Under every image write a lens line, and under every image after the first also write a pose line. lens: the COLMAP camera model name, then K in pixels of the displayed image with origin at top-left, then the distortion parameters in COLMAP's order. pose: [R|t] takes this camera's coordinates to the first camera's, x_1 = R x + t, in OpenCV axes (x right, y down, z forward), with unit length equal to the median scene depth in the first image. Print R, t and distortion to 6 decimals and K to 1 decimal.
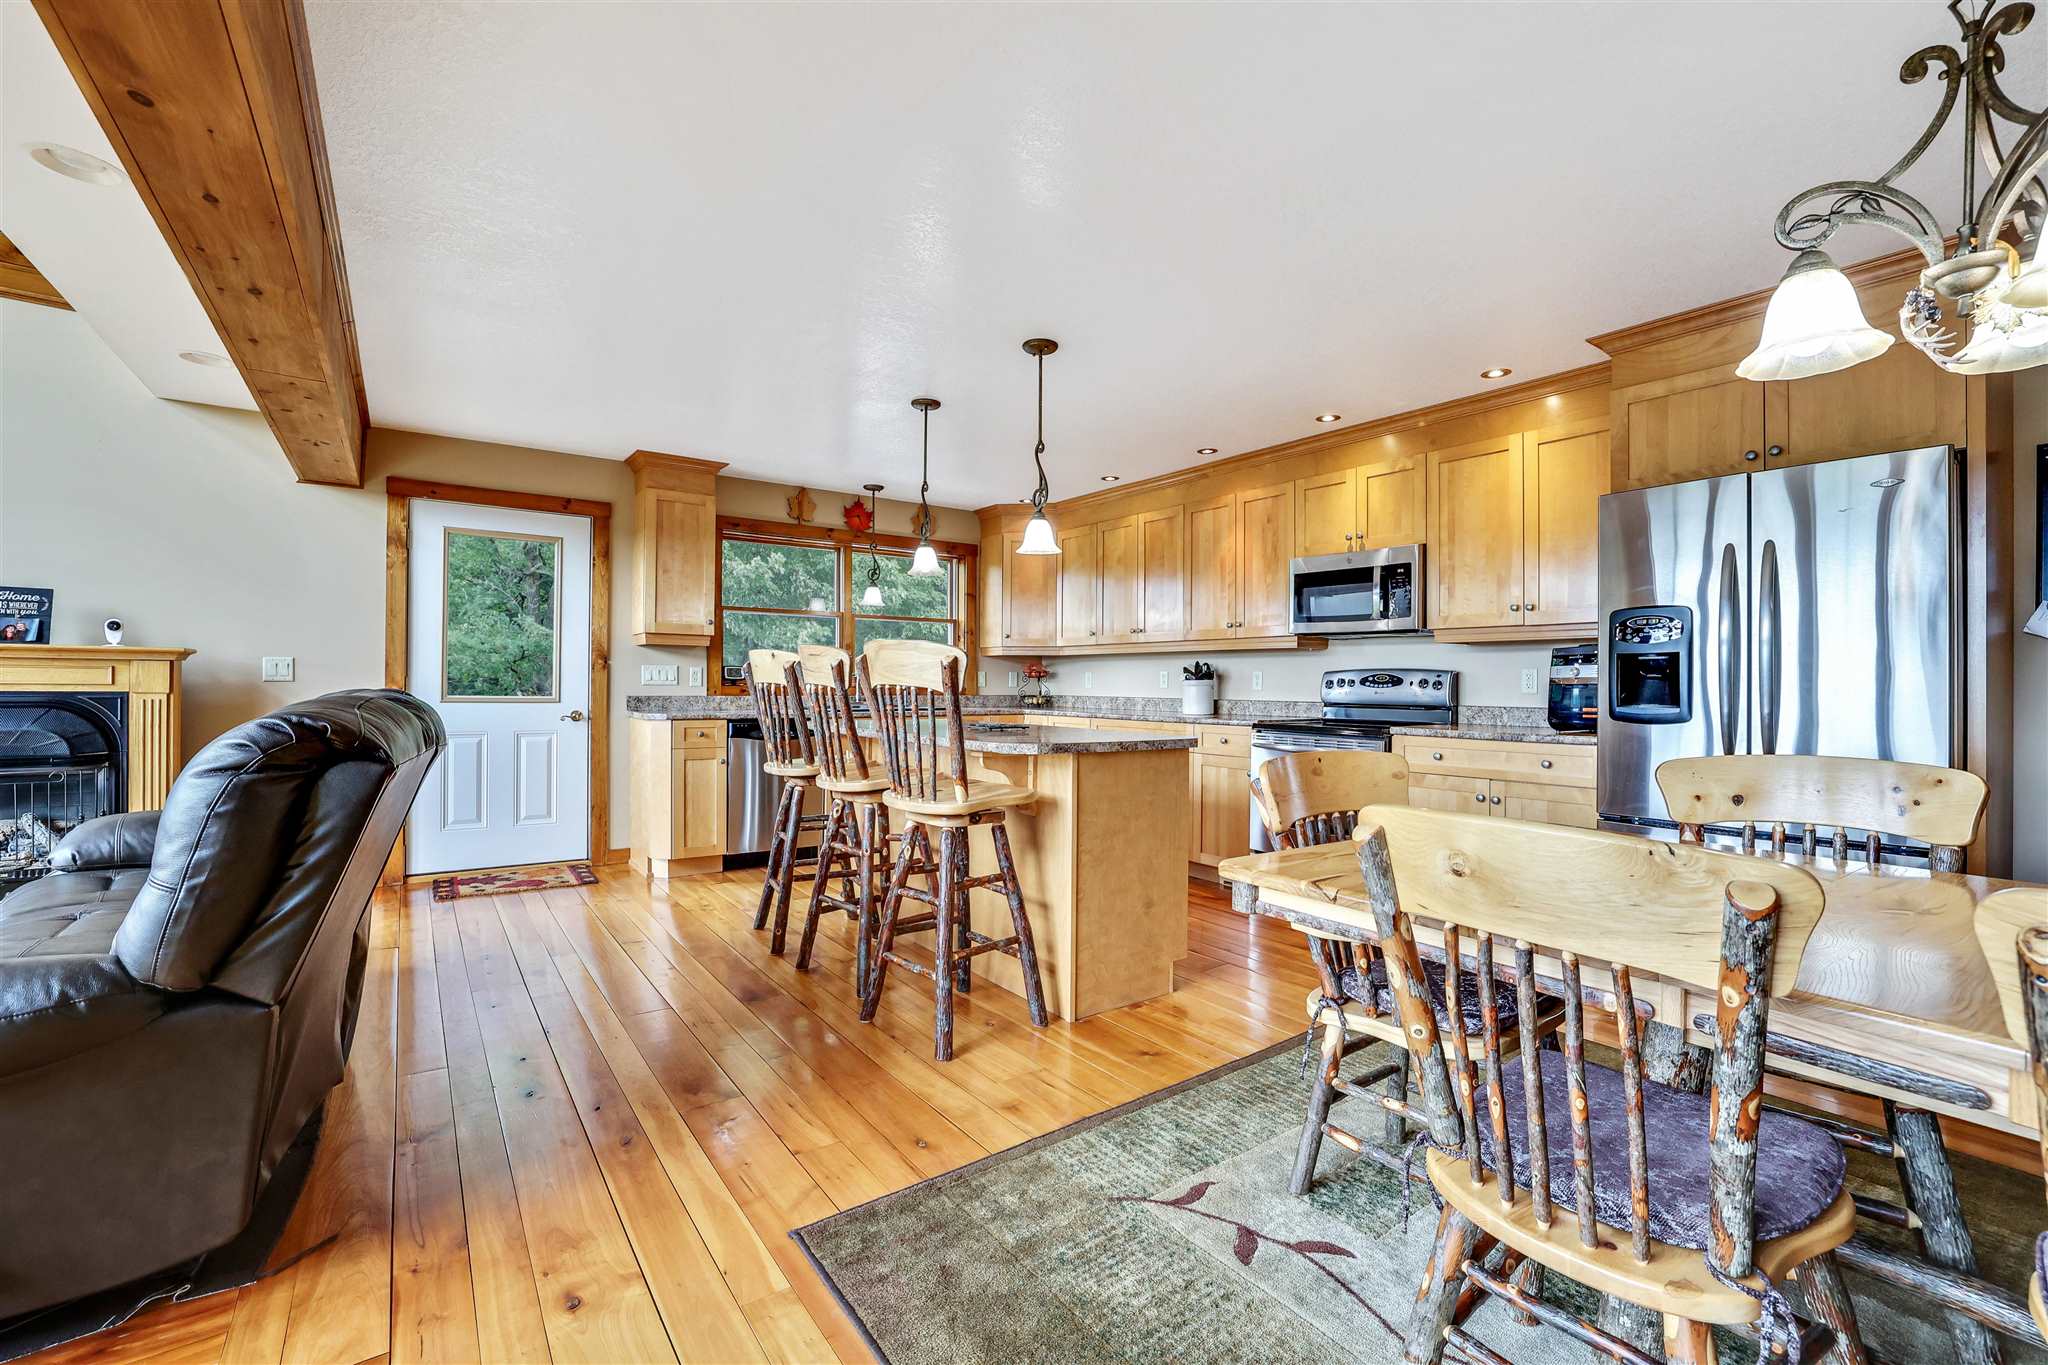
lens RADIAL K [[864.1, 0, 1015.9], [0, 864.1, 685.3], [0, 0, 1]] dist [-0.037106, 0.009466]
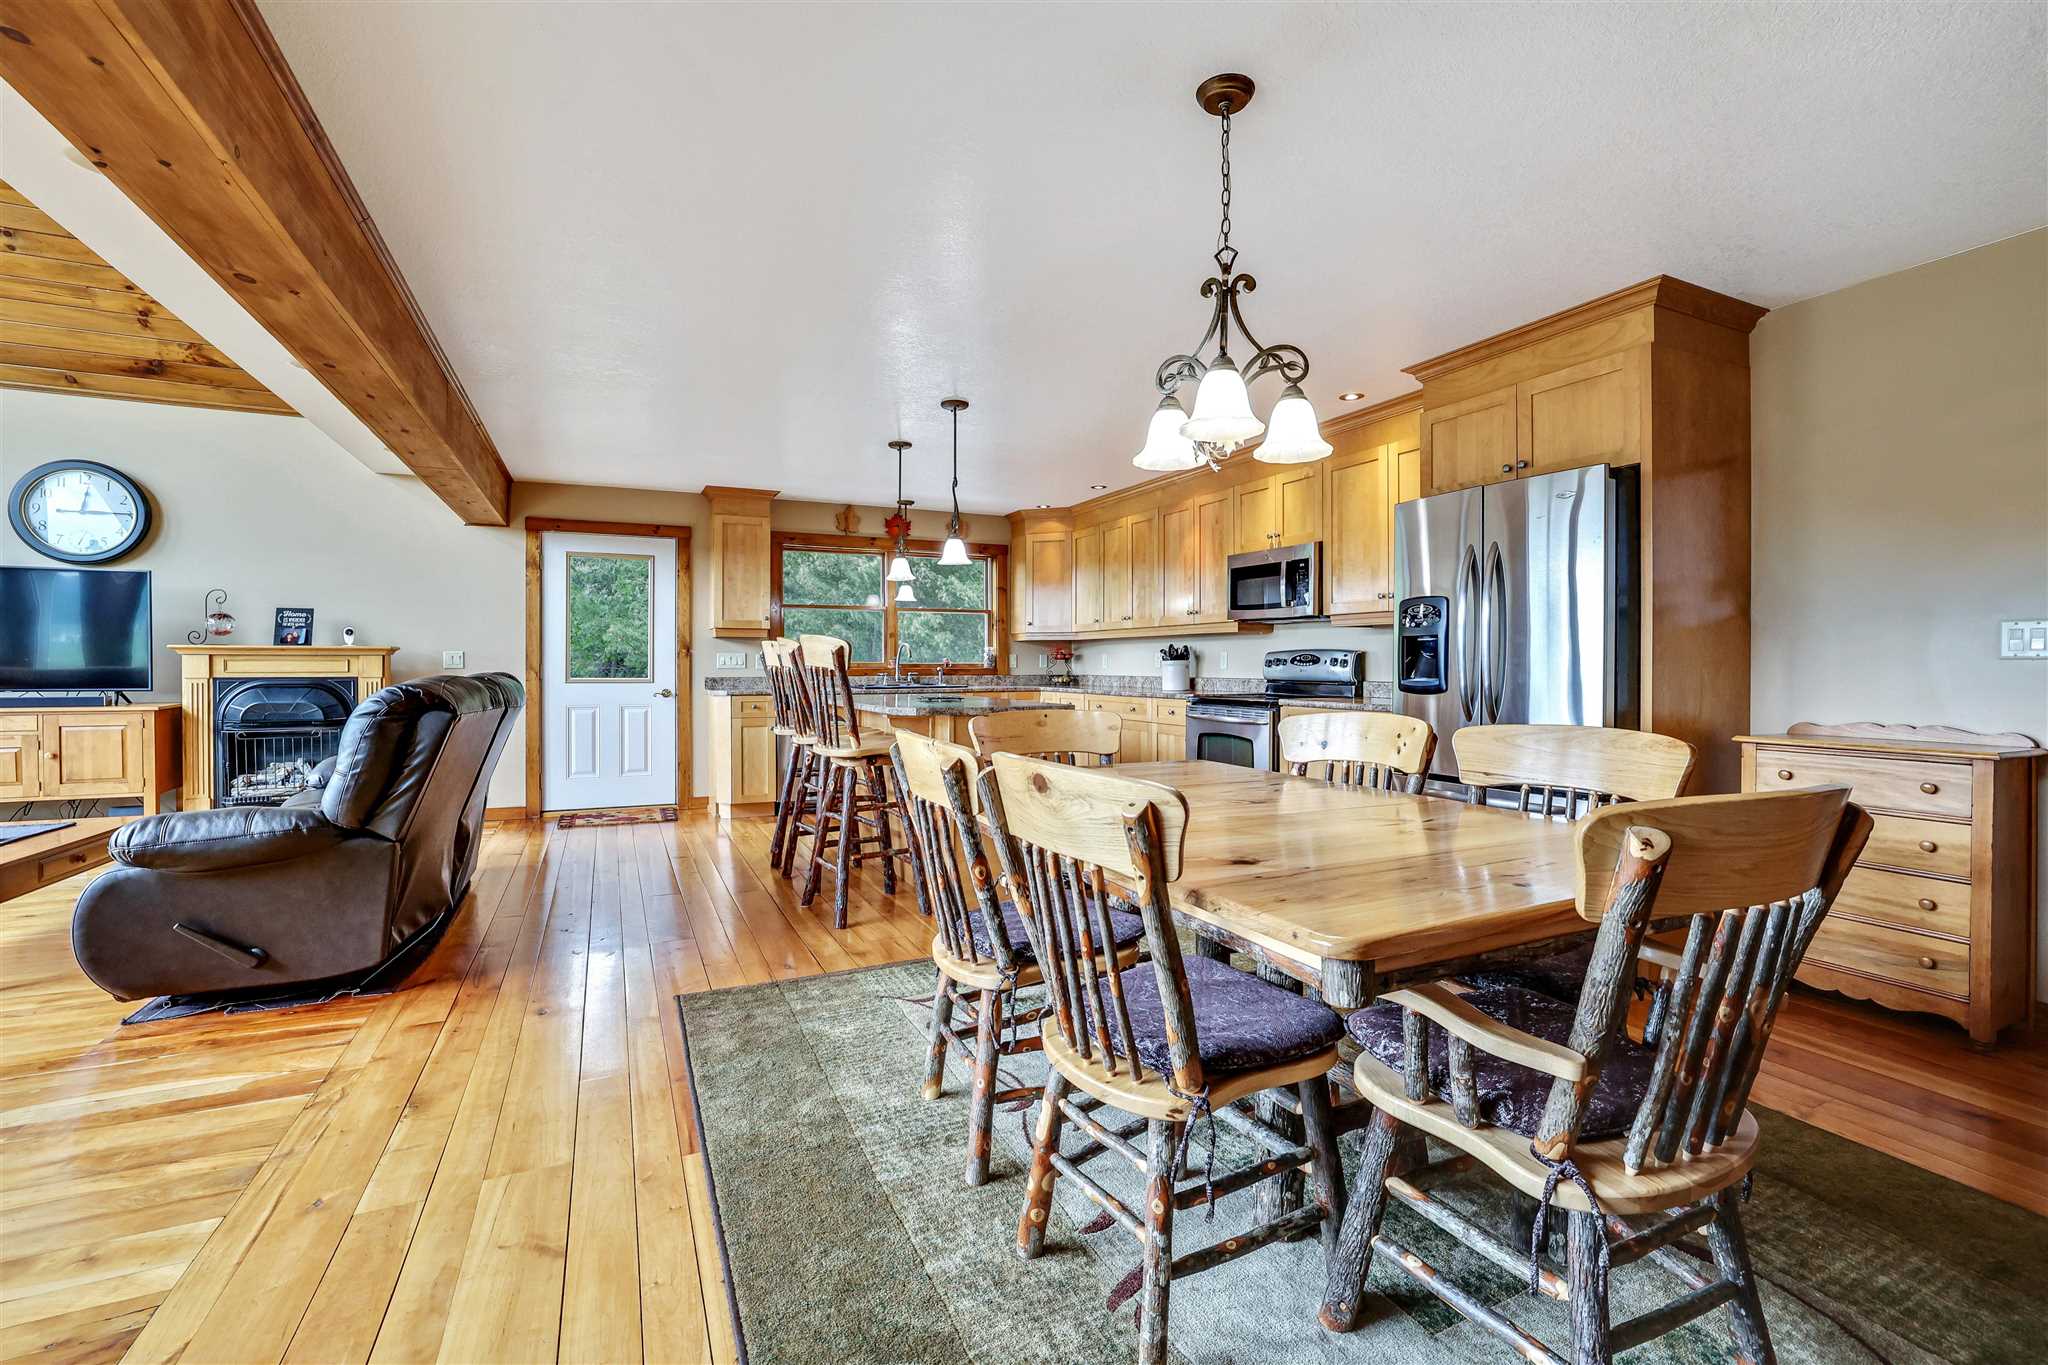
lens RADIAL K [[864.1, 0, 1032.7], [0, 864.1, 672.1], [0, 0, 1]] dist [-0.037106, 0.009466]
pose [[0.985833, -0.007939, -0.167540, 0.276258], [0.008849, 0.999950, 0.004688, 0.003047], [0.167495, -0.006104, 0.985854, -0.205014]]
